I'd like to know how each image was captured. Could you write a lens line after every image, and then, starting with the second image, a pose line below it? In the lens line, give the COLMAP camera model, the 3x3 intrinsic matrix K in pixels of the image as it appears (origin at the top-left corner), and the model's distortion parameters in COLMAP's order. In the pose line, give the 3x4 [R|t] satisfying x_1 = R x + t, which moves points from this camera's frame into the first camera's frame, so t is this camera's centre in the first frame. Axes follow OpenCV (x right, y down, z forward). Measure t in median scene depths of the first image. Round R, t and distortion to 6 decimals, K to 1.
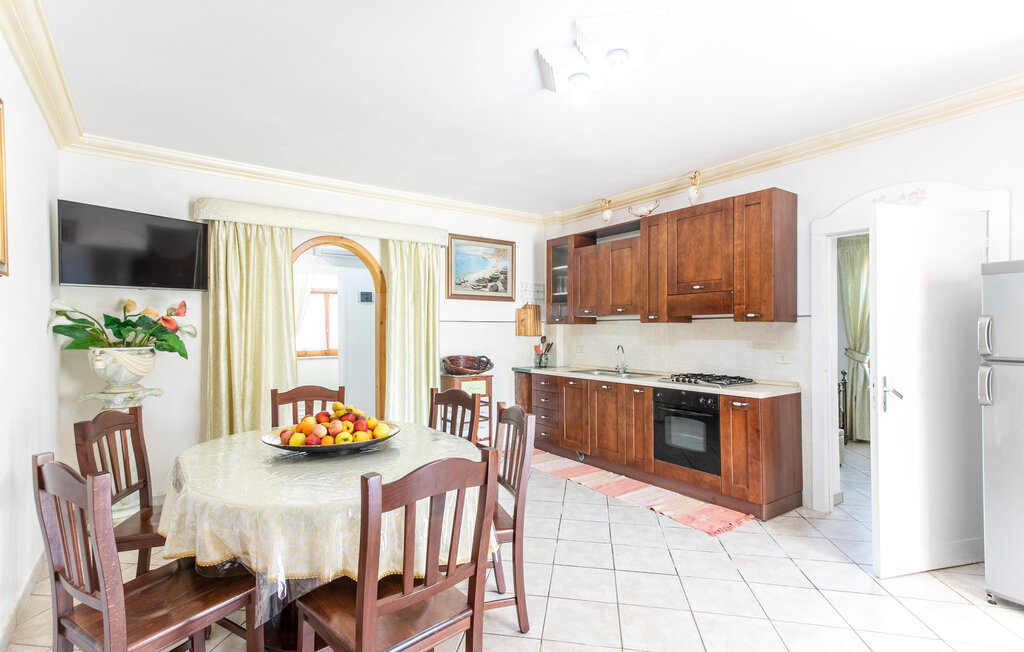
lens RADIAL K [[481.4, 0, 510.5], [0, 481.4, 321.3], [0, 0, 1]] dist [-0.000568, 0.000514]
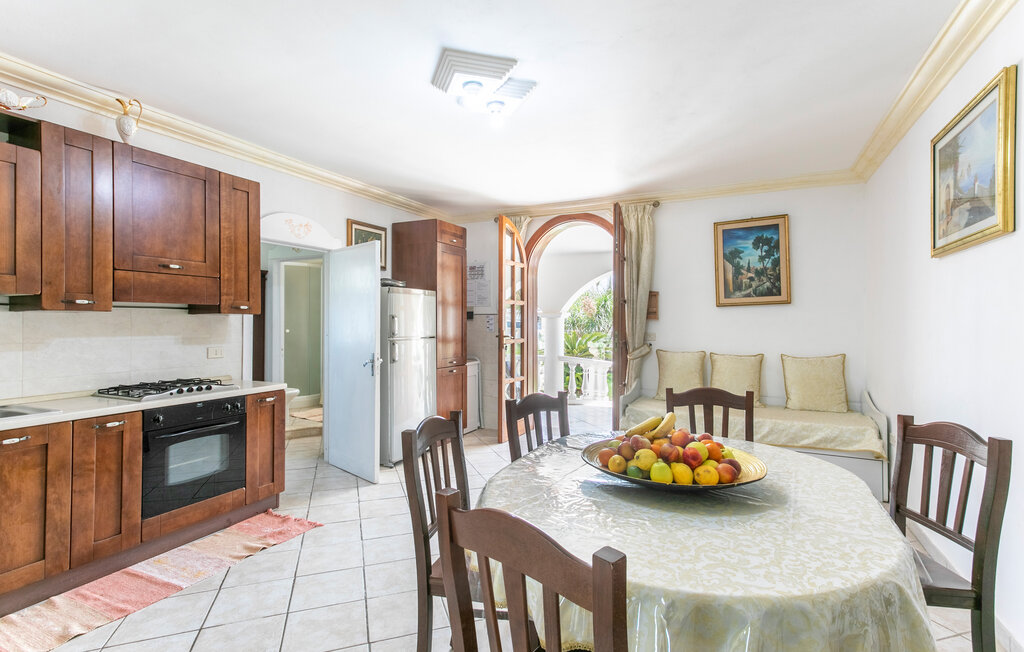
lens RADIAL K [[481.4, 0, 510.5], [0, 481.4, 321.3], [0, 0, 1]] dist [-0.000568, 0.000514]
pose [[-0.467029, 0.009557, 0.884190, -0.542043], [-0.008395, 0.999849, -0.015241, 0.023017], [-0.884202, -0.014540, -0.466878, 0.913849]]
